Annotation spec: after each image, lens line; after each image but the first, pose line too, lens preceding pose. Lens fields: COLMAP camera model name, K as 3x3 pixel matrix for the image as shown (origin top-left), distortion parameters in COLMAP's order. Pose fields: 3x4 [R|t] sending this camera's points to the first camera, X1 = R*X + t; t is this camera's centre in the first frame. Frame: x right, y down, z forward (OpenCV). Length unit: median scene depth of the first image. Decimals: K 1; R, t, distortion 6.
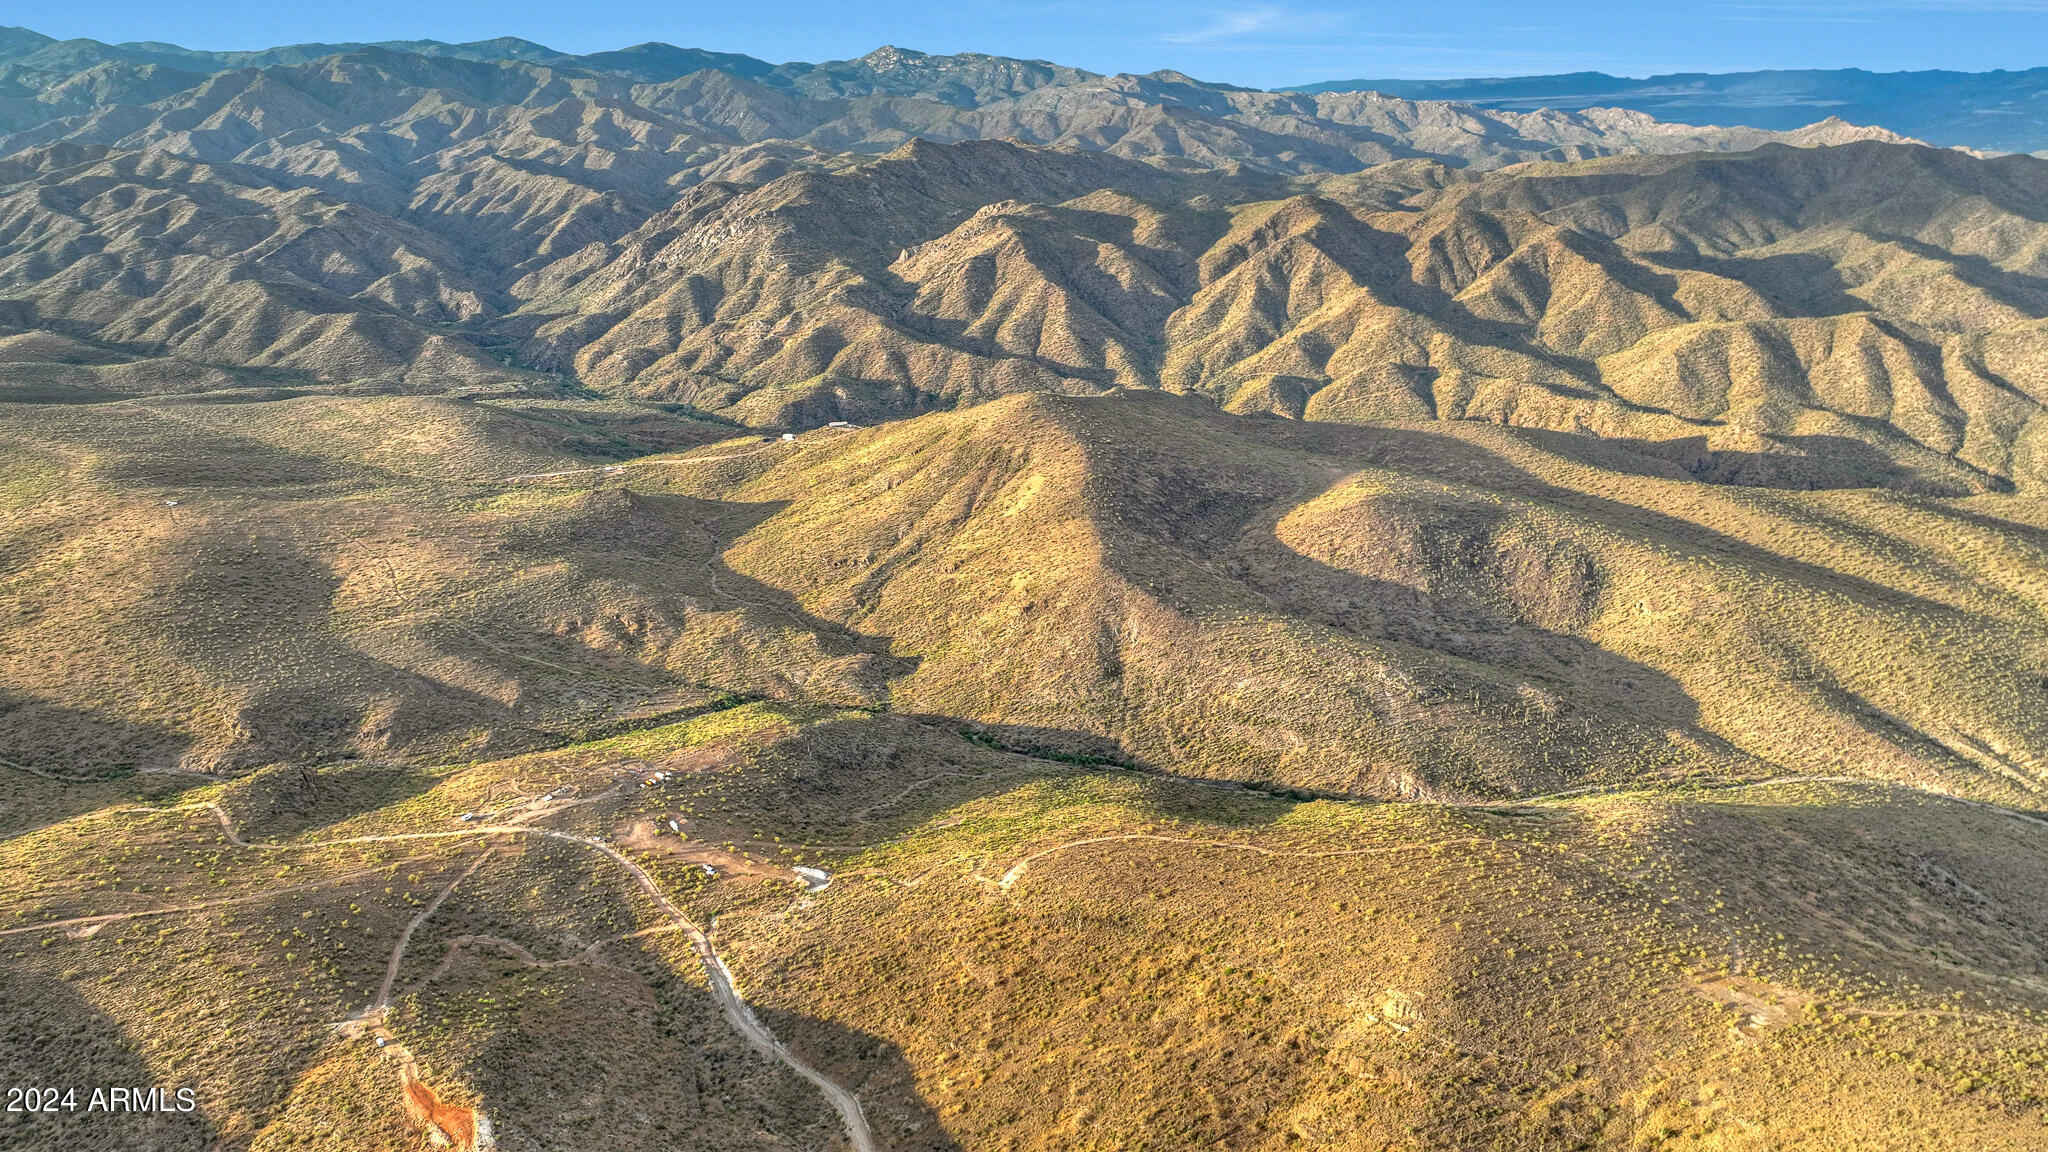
lens RADIAL K [[1436.1, 0, 1024.0], [0, 1436.1, 576.0], [0, 0, 1]] dist [0.001249, 0.011633]
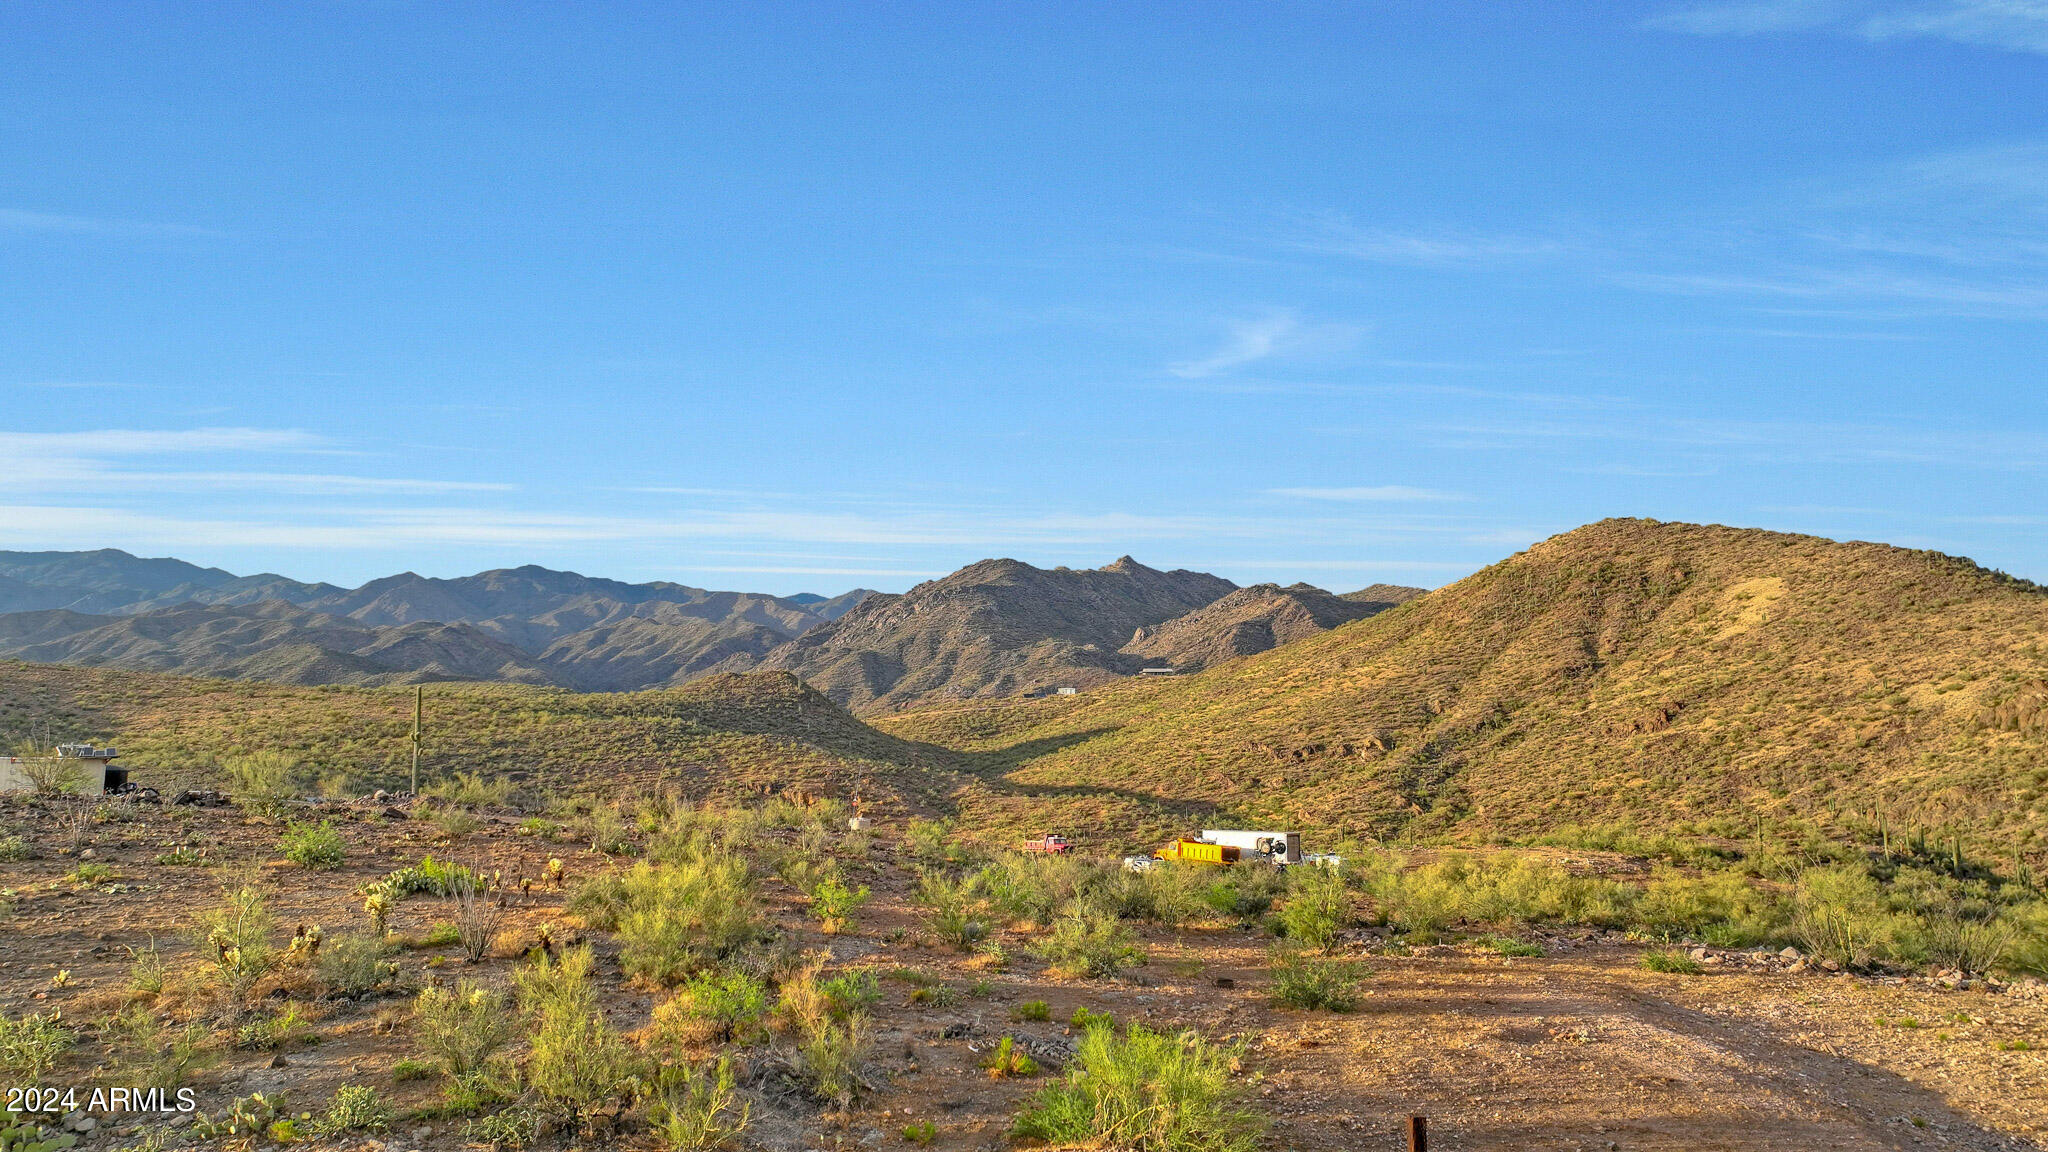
lens RADIAL K [[1436.1, 0, 1024.0], [0, 1436.1, 576.0], [0, 0, 1]] dist [0.001249, 0.011633]
pose [[0.996798, 0.010159, -0.079319, -0.092052], [-0.040827, 0.917534, -0.395557, 0.057538], [0.068759, 0.397529, 0.915010, 0.310781]]
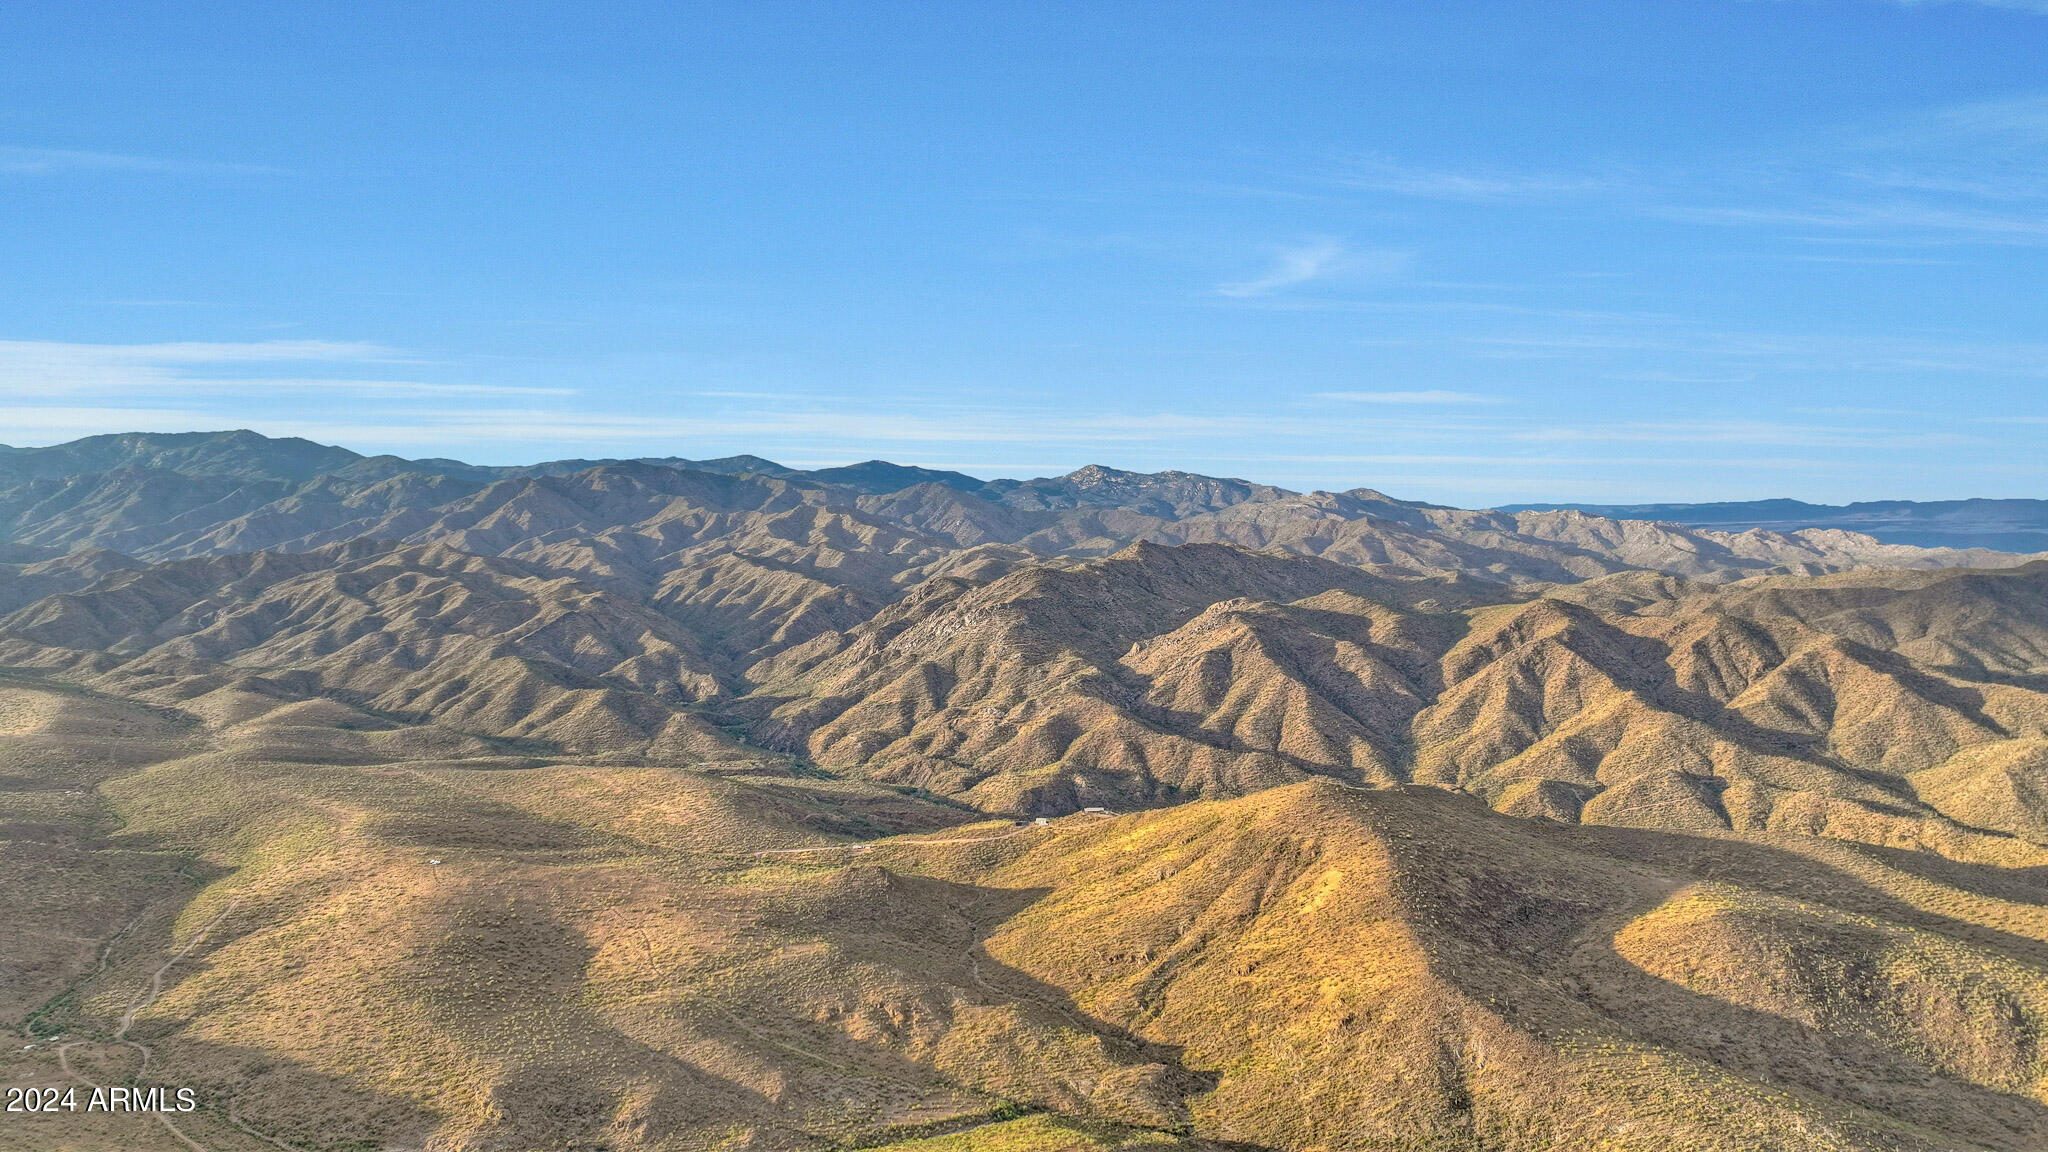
lens RADIAL K [[1436.1, 0, 1024.0], [0, 1436.1, 576.0], [0, 0, 1]] dist [0.001249, 0.011633]
pose [[0.991875, 0.017450, -0.126012, -0.039103], [-0.051588, 0.960618, -0.273040, 0.005158], [0.116285, 0.277322, 0.953714, 0.028552]]
